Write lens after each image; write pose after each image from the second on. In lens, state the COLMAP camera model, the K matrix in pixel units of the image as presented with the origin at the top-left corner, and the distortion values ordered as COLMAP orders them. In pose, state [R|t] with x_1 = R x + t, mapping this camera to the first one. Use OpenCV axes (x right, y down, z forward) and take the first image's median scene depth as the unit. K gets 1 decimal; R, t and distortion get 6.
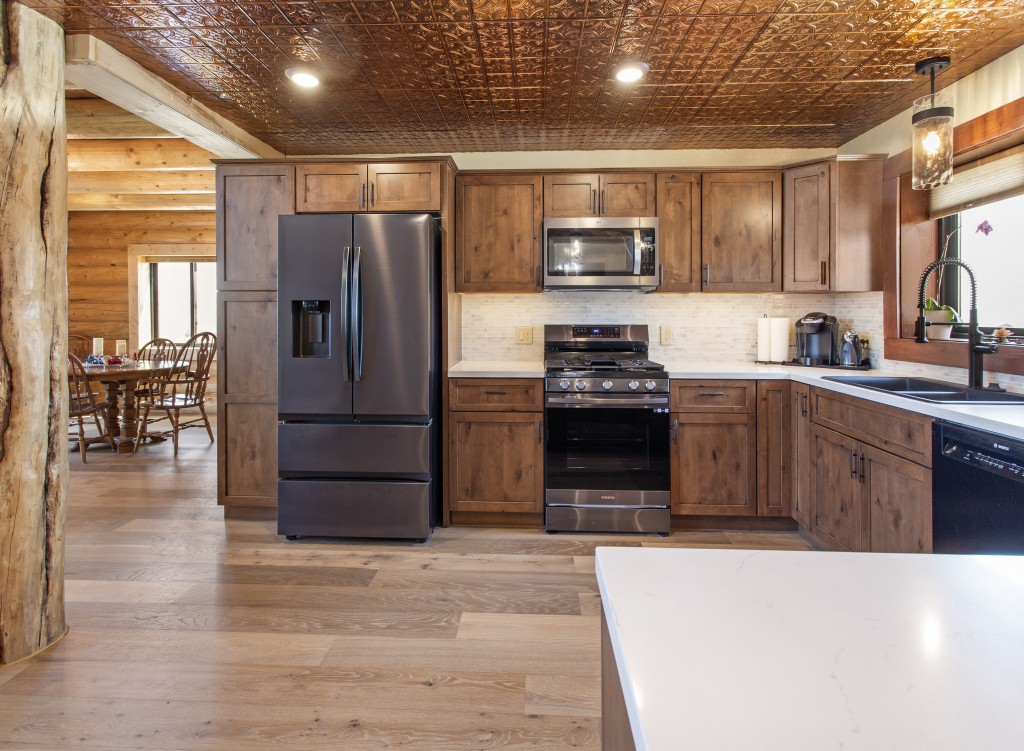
lens RADIAL K [[504.3, 0, 515.0], [0, 504.3, 318.0], [0, 0, 1]] dist [0.003864, 0.001401]
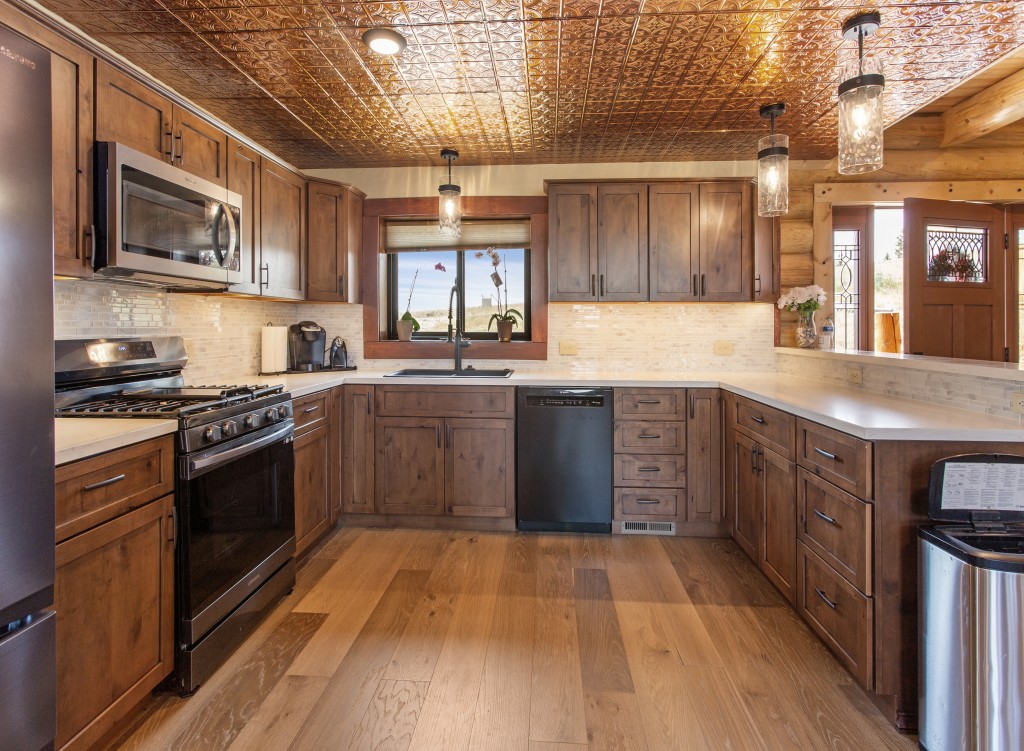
lens RADIAL K [[508.0, 0, 511.9], [0, 508.0, 321.8], [0, 0, 1]] dist [0.001383, 0.001546]
pose [[0.027331, 0.008137, 0.999593, -0.502674], [0.004186, 0.999957, -0.008254, 0.001052], [-0.999618, 0.004410, 0.027296, 0.594368]]
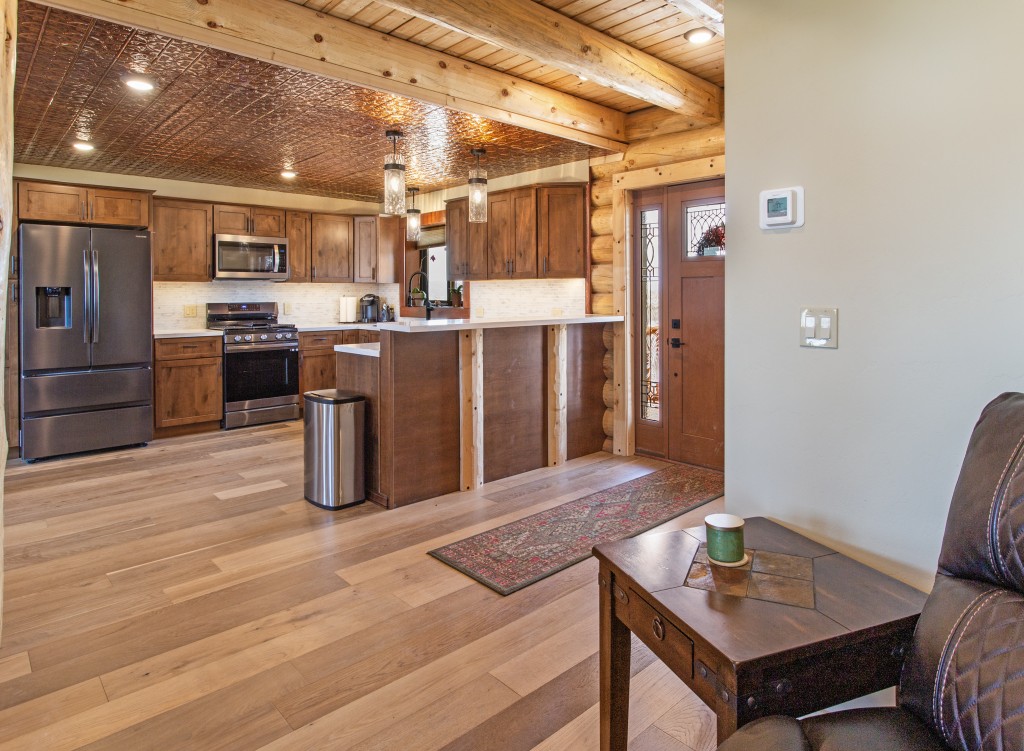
lens RADIAL K [[604.3, 0, 516.9], [0, 604.3, 284.9], [0, 0, 1]] dist [0.002110, 0.000648]
pose [[0.704300, 0.006387, 0.709874, -0.646206], [0.008060, 0.999823, -0.016993, -0.002241], [-0.709857, 0.017690, 0.704124, -1.021578]]
